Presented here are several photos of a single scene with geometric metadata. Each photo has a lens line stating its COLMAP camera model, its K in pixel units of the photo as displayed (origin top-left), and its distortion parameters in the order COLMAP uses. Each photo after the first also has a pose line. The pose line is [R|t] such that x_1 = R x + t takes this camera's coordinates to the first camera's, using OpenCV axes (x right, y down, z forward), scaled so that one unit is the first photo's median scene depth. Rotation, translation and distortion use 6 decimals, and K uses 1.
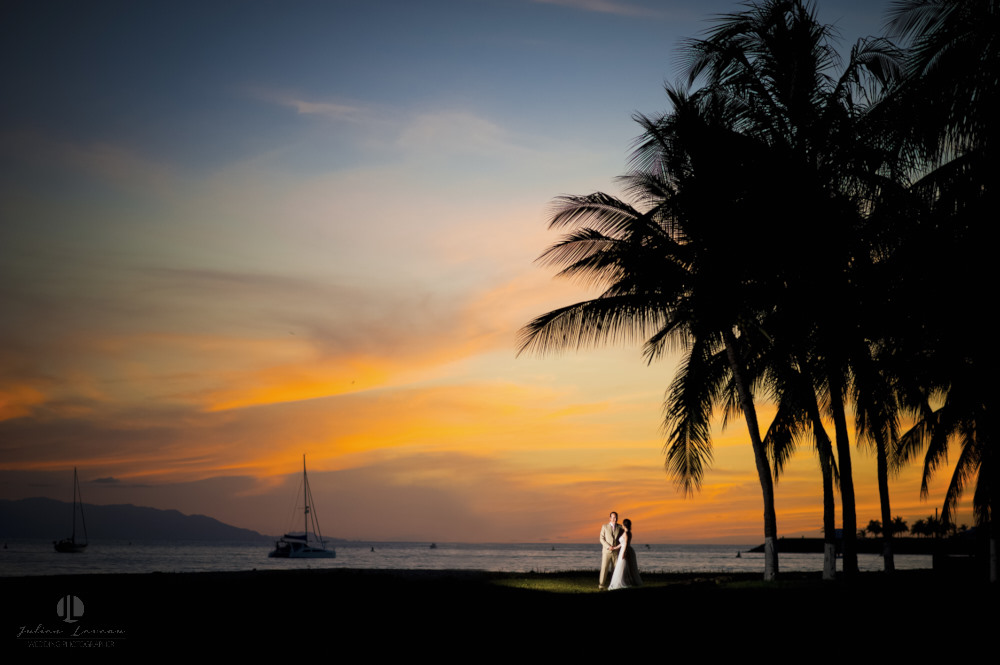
lens RADIAL K [[2274.3, 0, 500.0], [0, 2274.3, 332.5], [0, 0, 1]] dist [-0.090858, -0.089692]
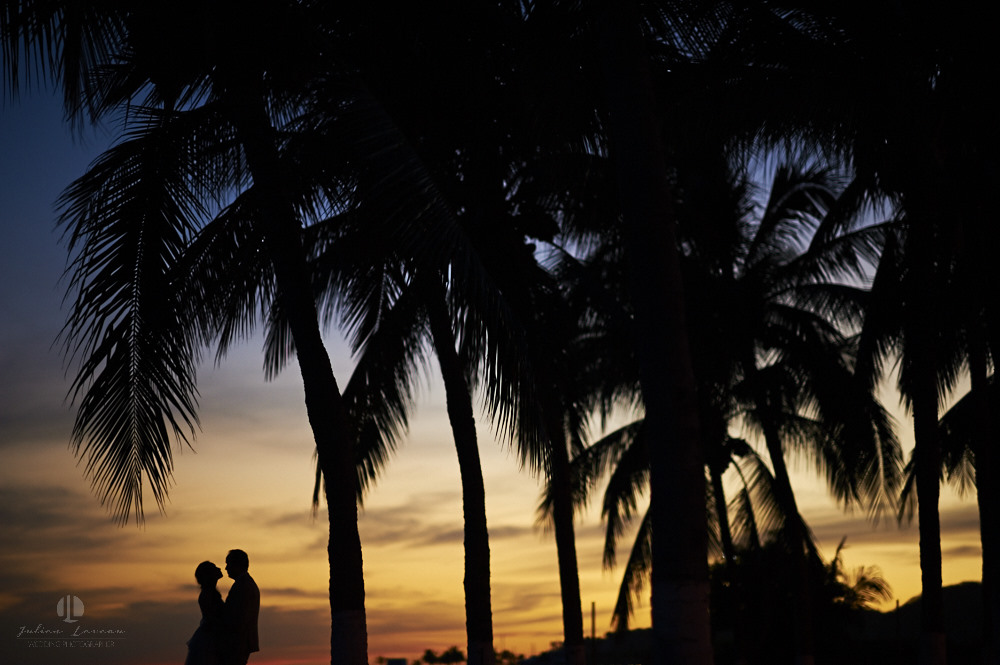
lens RADIAL K [[2274.3, 0, 500.0], [0, 2274.3, 332.5], [0, 0, 1]] dist [-0.090858, -0.089692]
pose [[0.981033, 0.018069, 0.192995, 0.068889], [-0.007292, 0.998381, -0.056406, 0.061767], [-0.193702, 0.053929, 0.979577, 0.605597]]
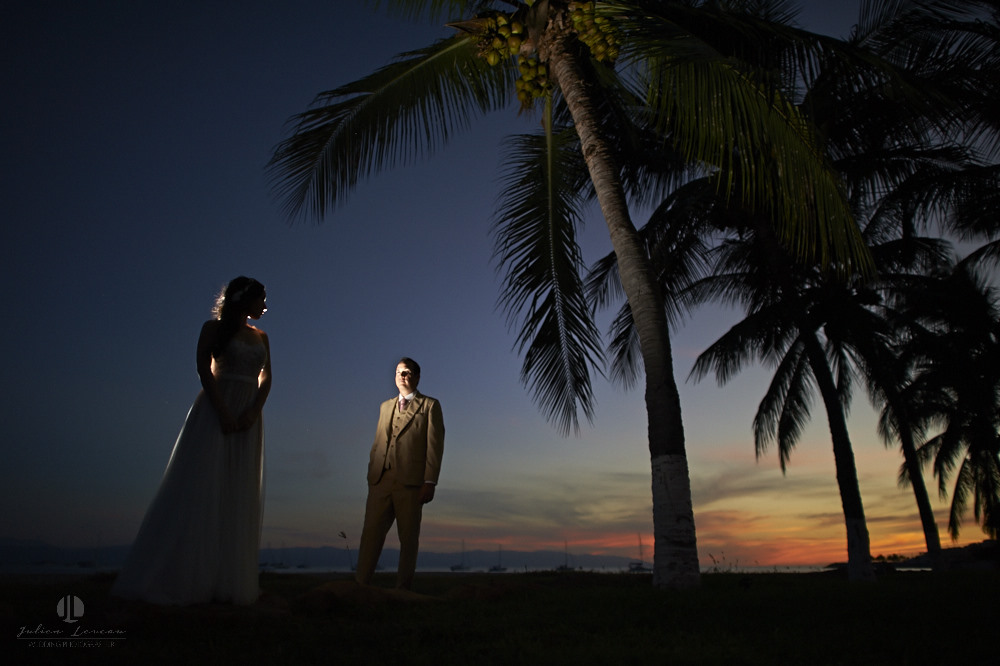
lens RADIAL K [[706.8, 0, 500.0], [0, 706.8, 333.0], [0, 0, 1]] dist [-0.021878, -0.000102]
pose [[0.955126, -0.097964, -0.279529, 0.117238], [0.033187, 0.973174, -0.227664, 0.087981], [0.294333, 0.208171, 0.932755, 0.825250]]
